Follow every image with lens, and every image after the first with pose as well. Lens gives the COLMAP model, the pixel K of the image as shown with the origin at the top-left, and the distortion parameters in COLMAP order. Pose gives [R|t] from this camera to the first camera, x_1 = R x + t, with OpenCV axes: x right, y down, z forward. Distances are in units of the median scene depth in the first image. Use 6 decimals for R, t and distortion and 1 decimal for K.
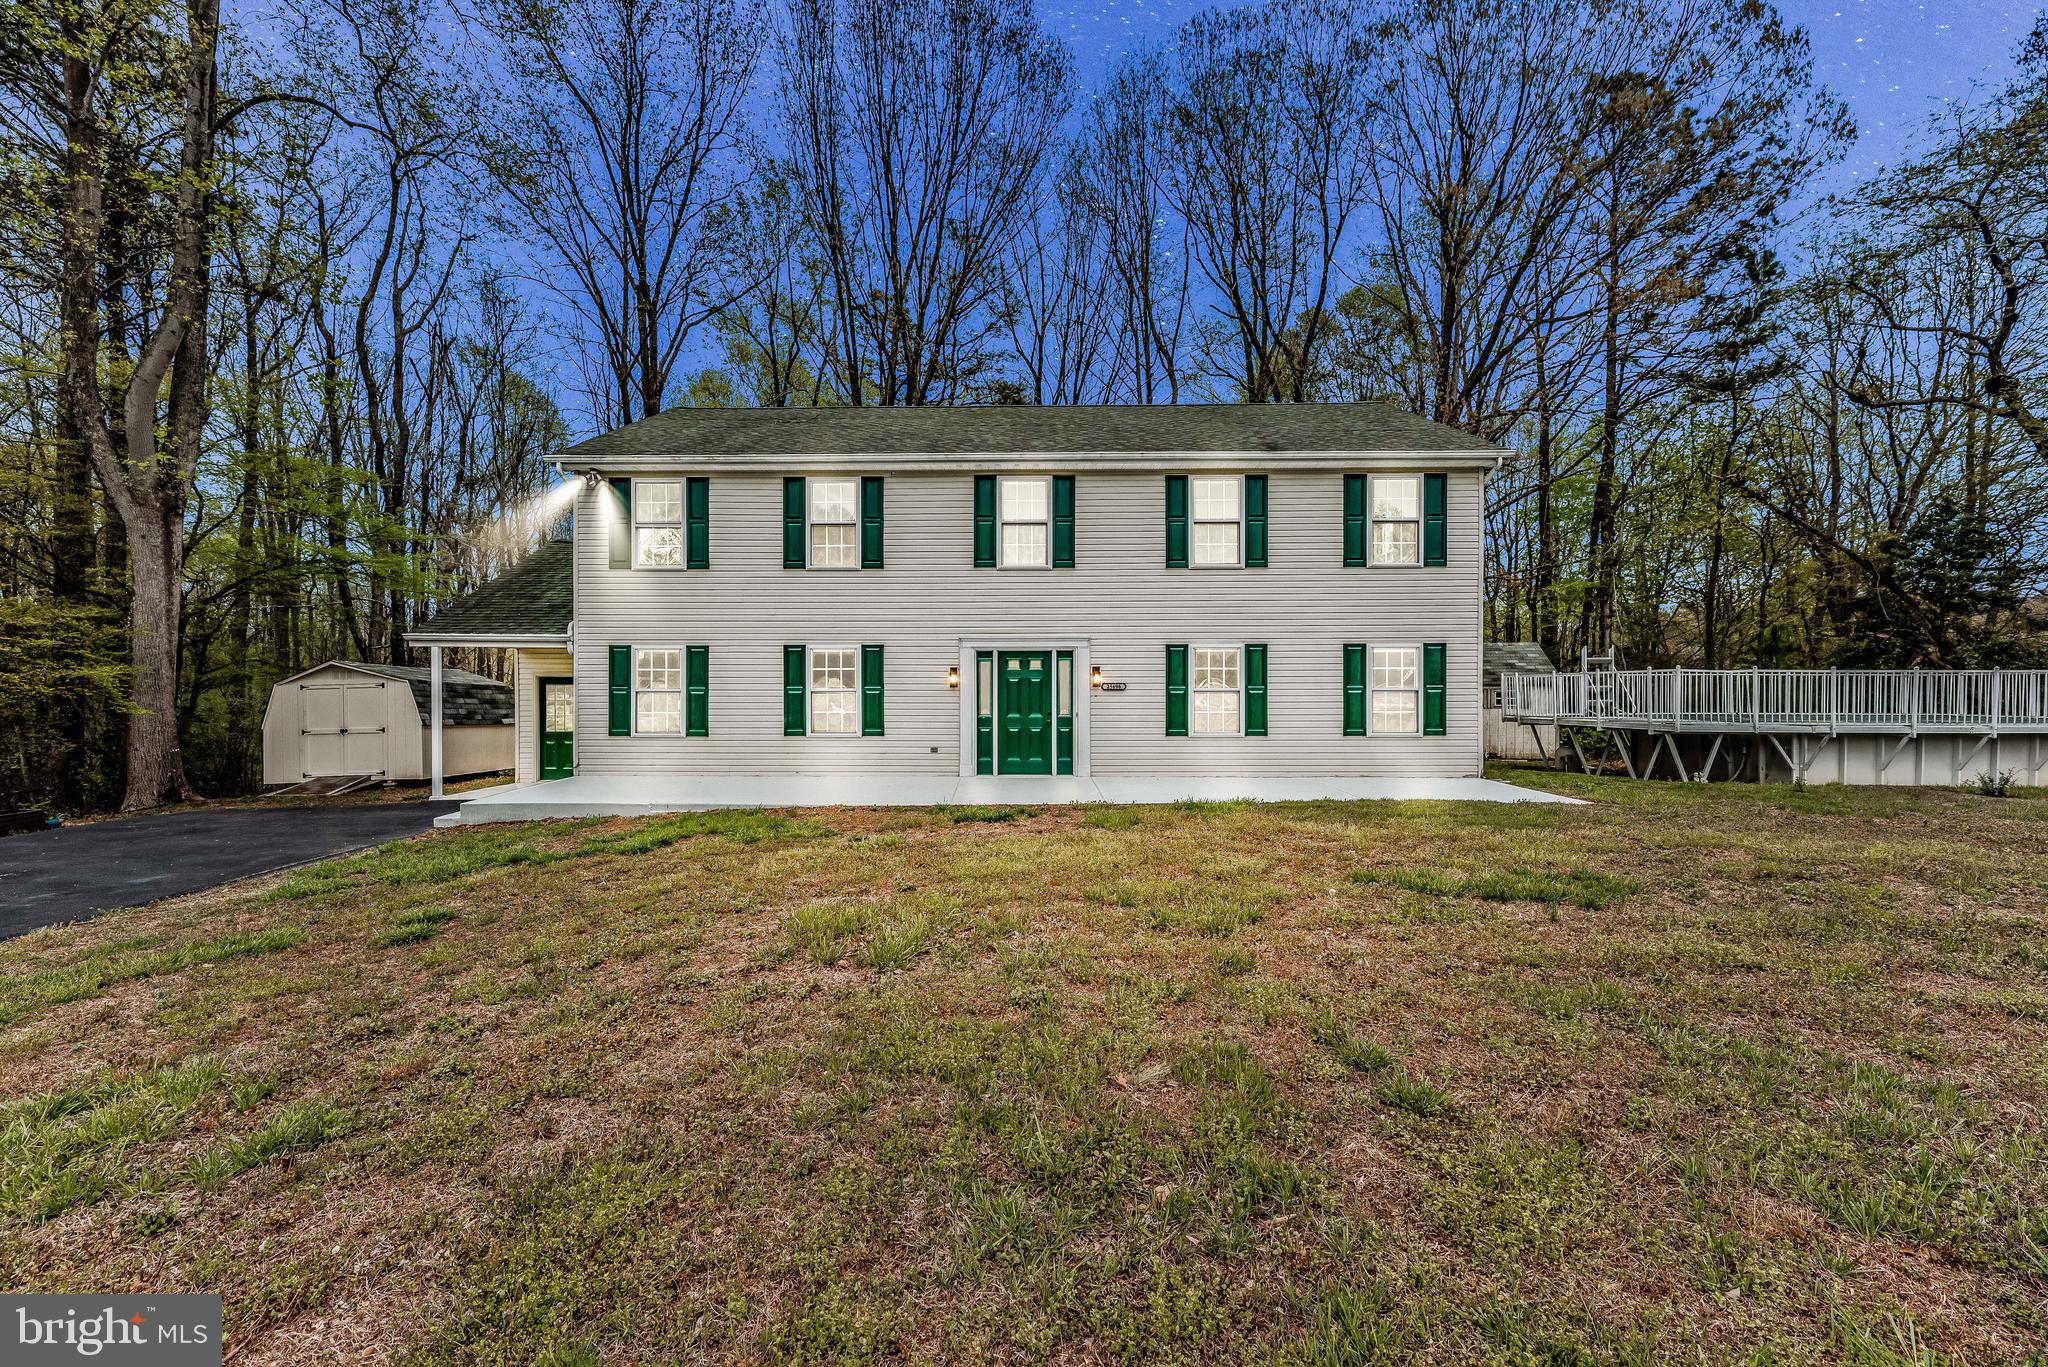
lens RADIAL K [[853.8, 0, 1011.1], [0, 853.8, 691.7], [0, 0, 1]] dist [0.001870, -0.000127]
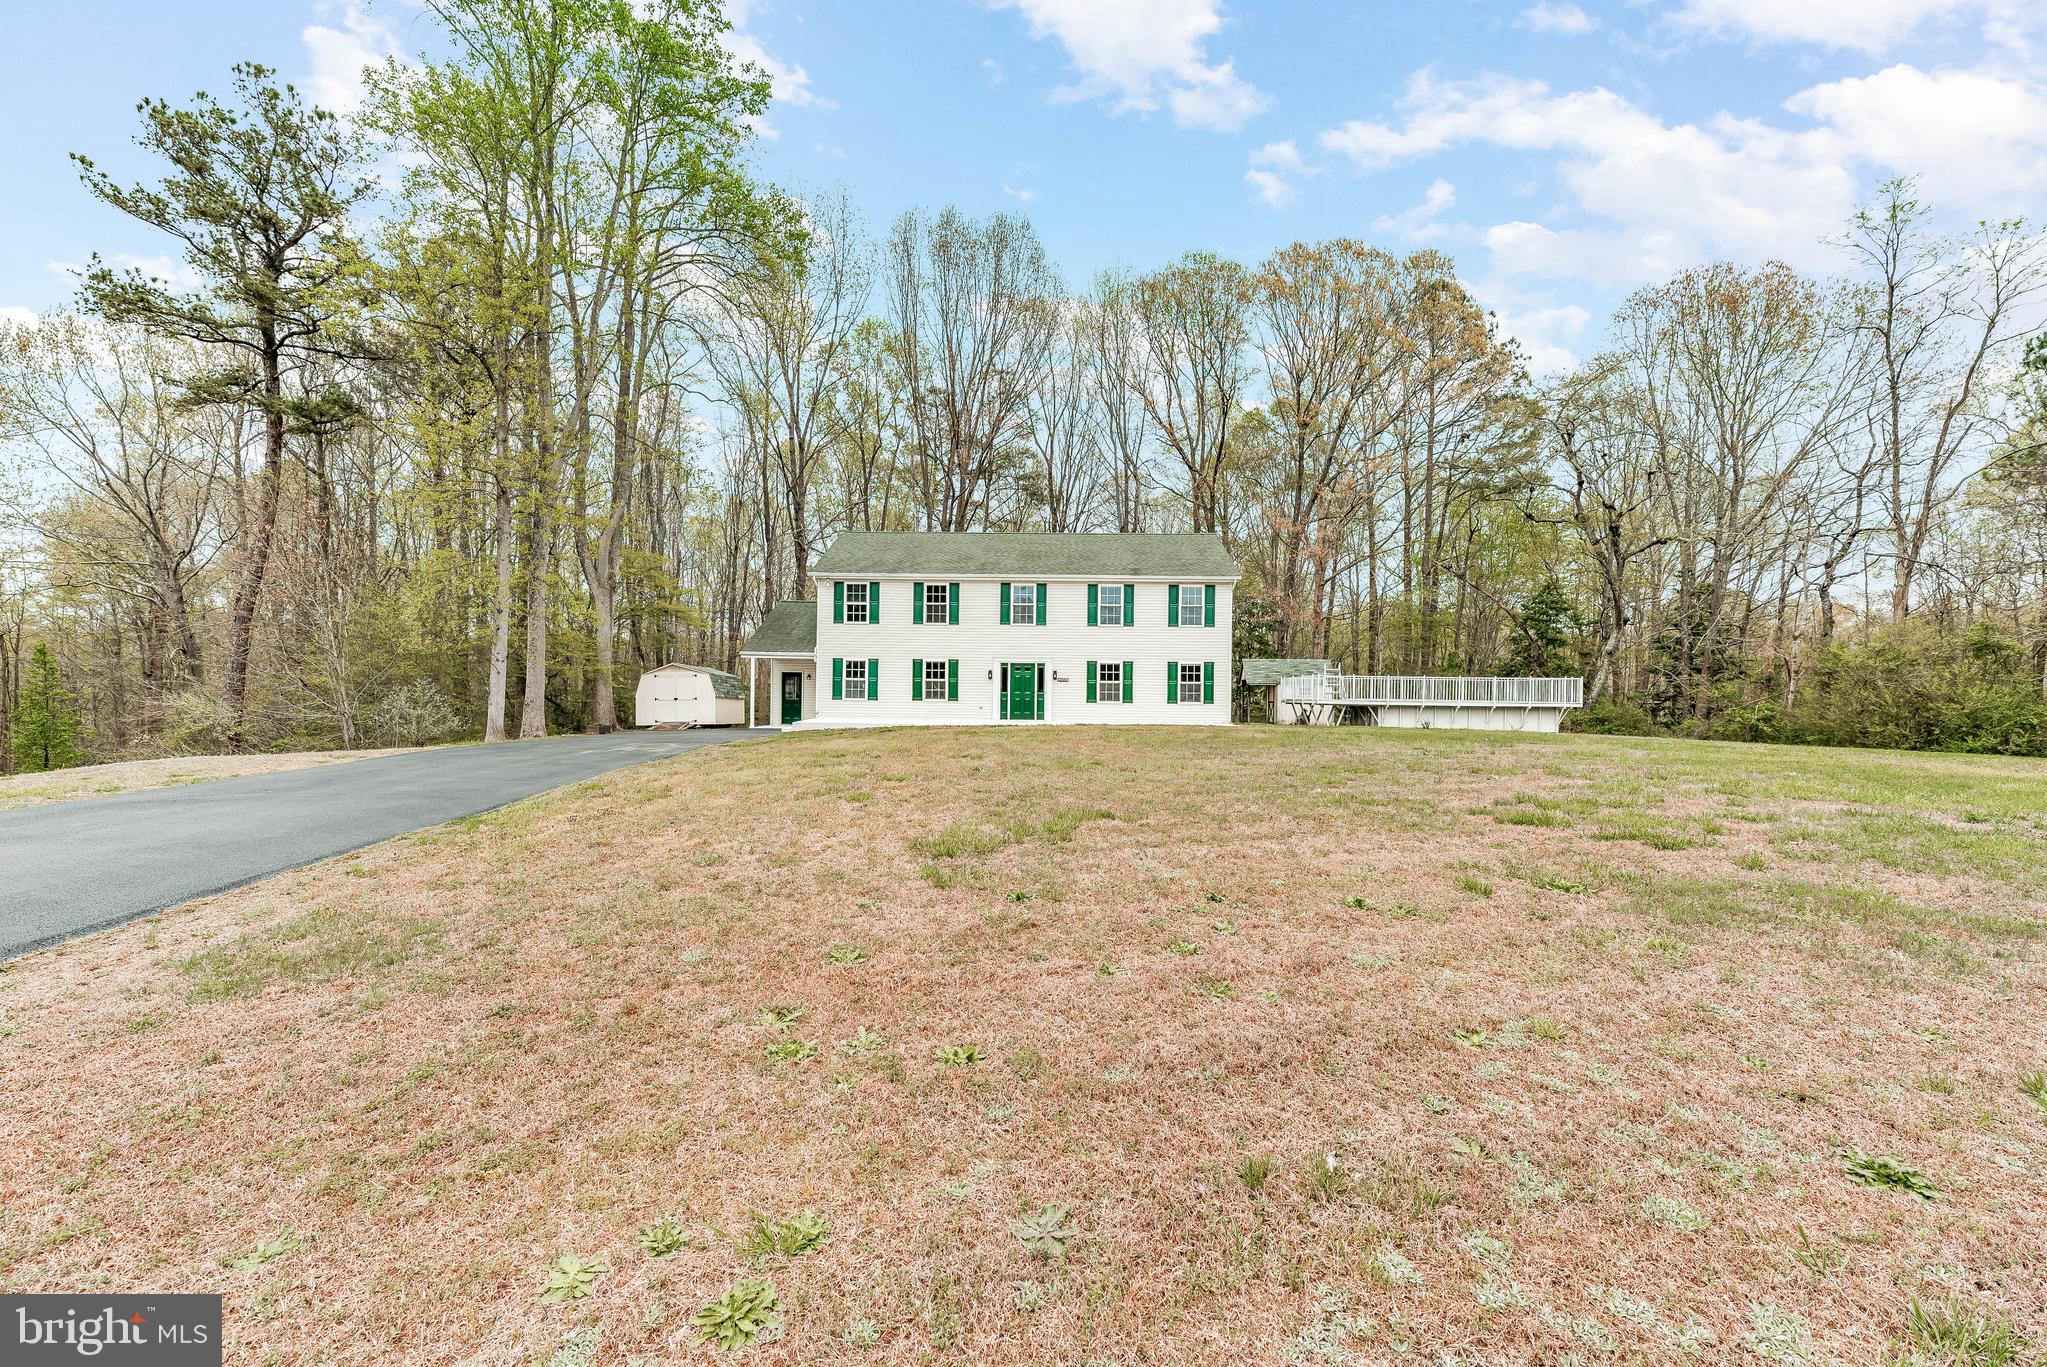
lens RADIAL K [[867.5, 0, 1023.5], [0, 867.5, 683.5], [0, 0, 1]] dist [-0.000108, -0.000480]
pose [[0.999672, 0.012295, -0.022457, 0.065028], [-0.012439, 0.999903, -0.006290, 0.017008], [0.022377, 0.006567, 0.999728, -1.163790]]
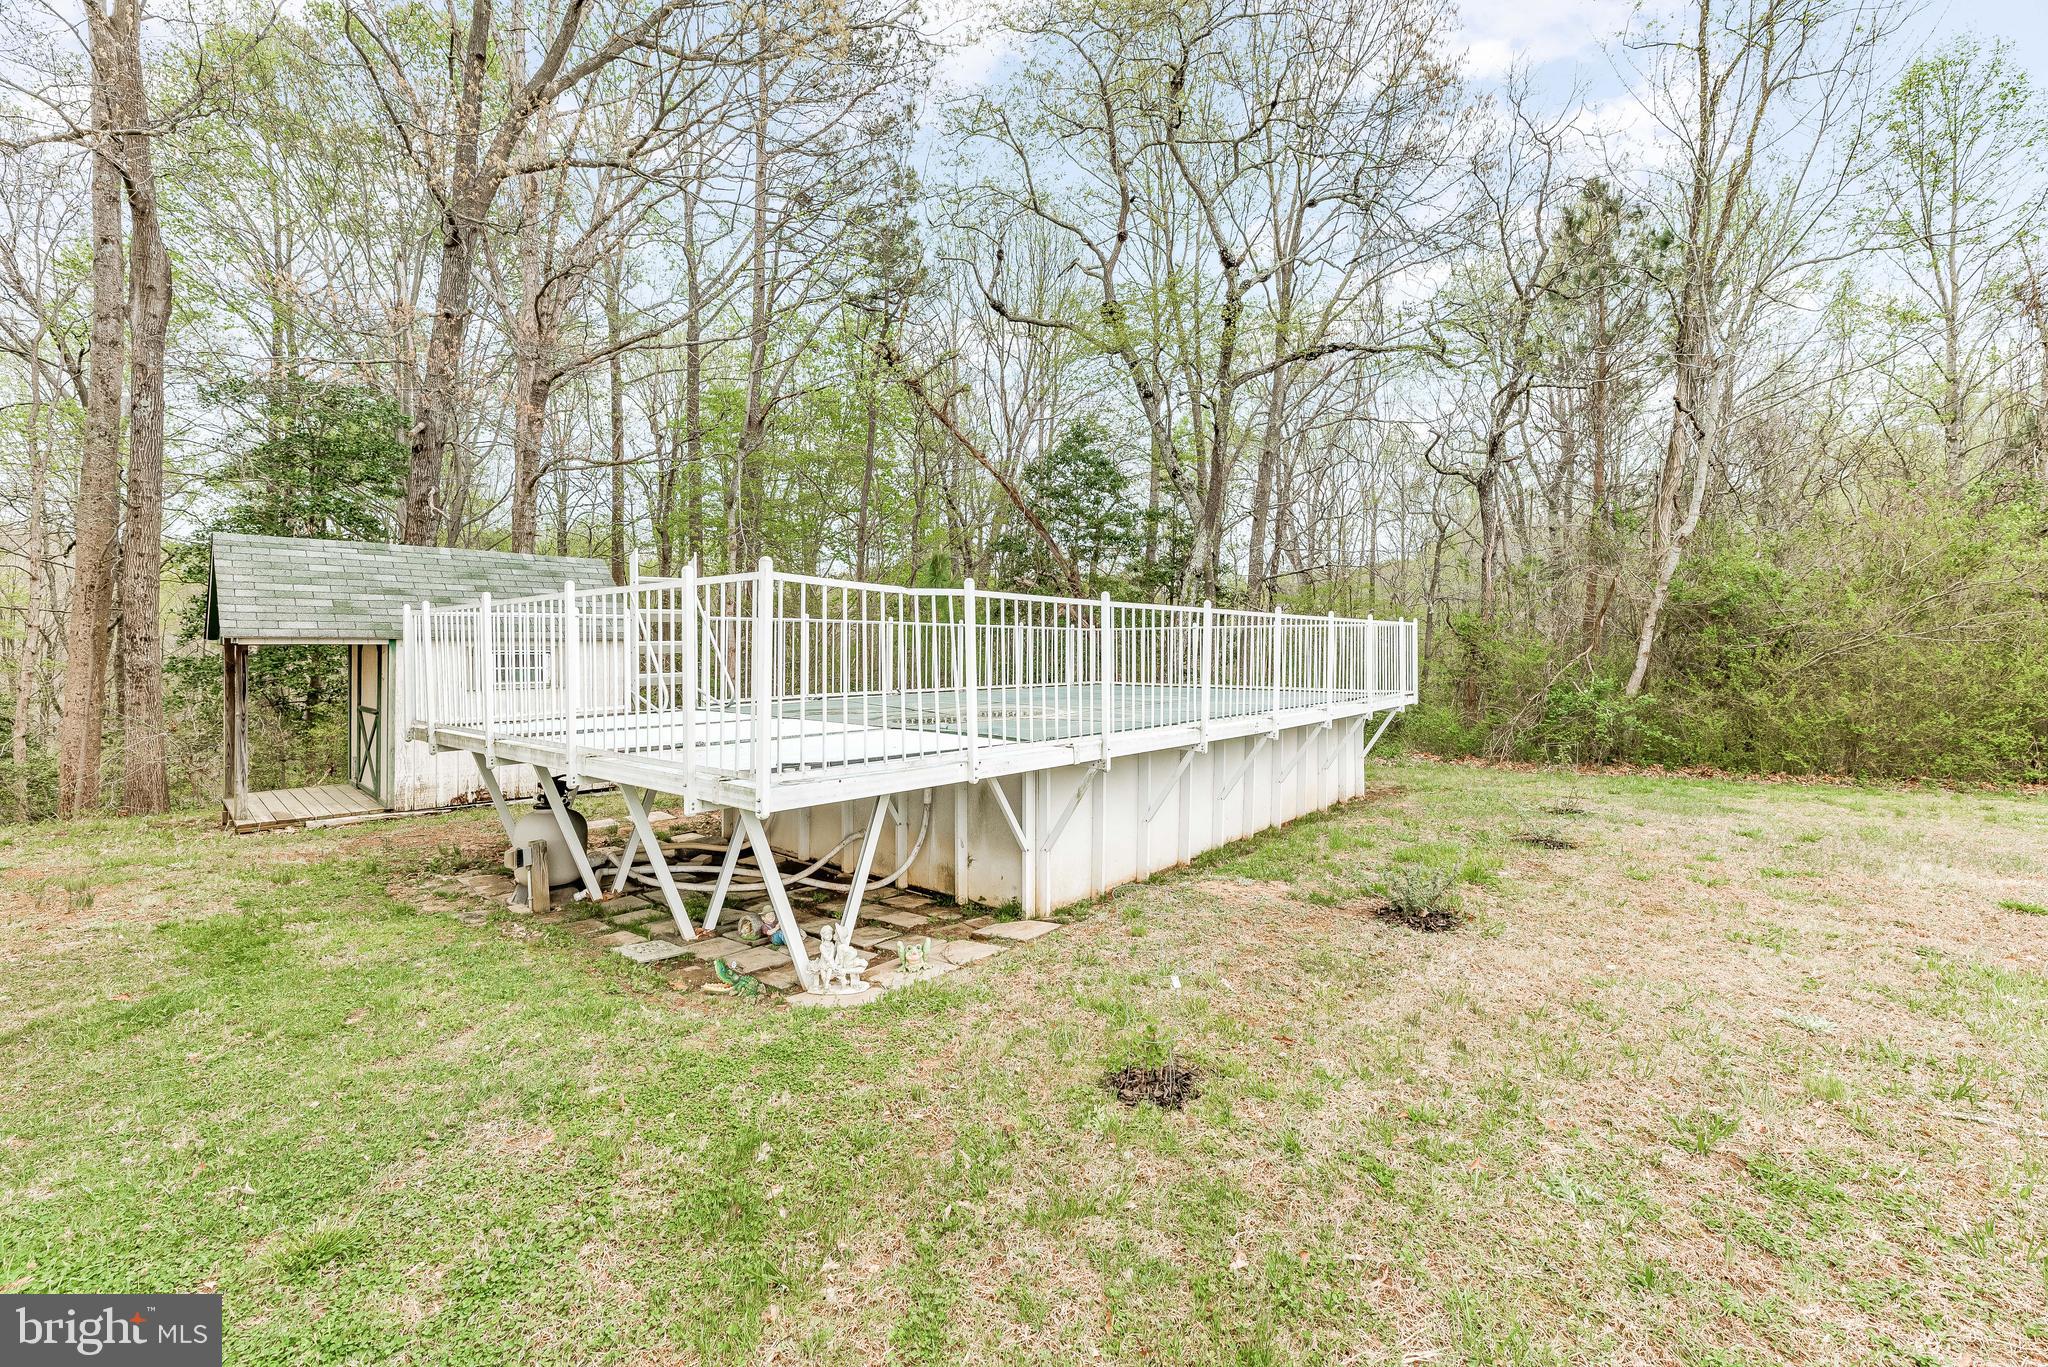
lens RADIAL K [[836.2, 0, 1024.0], [0, 836.2, 683.5], [0, 0, 1]] dist [0.000086, -0.000140]
pose [[0.642996, -0.034272, 0.765103, 0.597999], [-0.002919, 0.998881, 0.047197, -0.007962], [-0.765864, -0.032581, 0.642176, 0.726058]]
